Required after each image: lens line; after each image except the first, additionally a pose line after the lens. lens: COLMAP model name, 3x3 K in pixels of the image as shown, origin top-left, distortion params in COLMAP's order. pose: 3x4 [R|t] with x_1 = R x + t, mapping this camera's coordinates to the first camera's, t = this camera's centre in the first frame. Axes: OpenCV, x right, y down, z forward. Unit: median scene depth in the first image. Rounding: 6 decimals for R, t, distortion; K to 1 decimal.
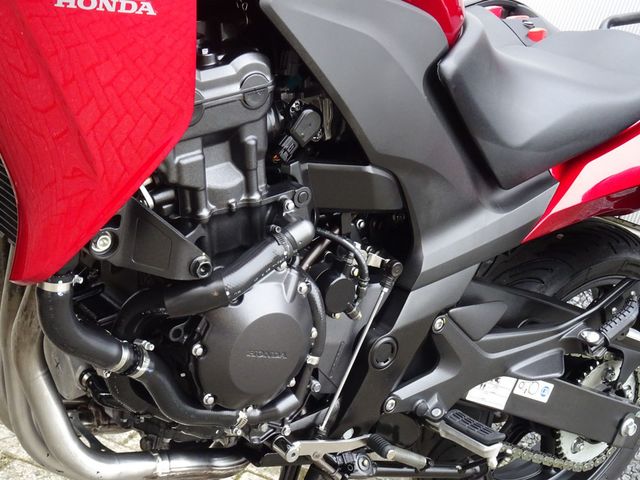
lens RADIAL K [[1051.8, 0, 320.1], [0, 1051.8, 240.1], [0, 0, 1]] dist [-0.056801, 0.000000]
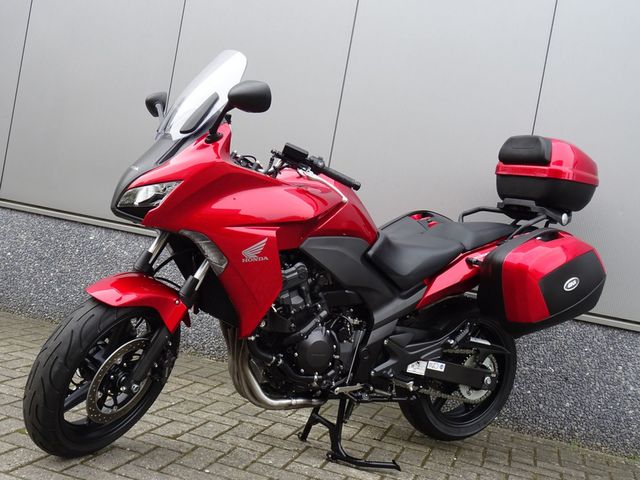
lens RADIAL K [[742.3, 0, 320.0], [0, 742.3, 240.7], [0, 0, 1]] dist [-0.005516, 0.000000]
pose [[0.980015, -0.153391, -0.126656, 0.267044], [0.133317, 0.979018, -0.154114, 0.110534], [0.147638, 0.134149, 0.979902, -1.140000]]
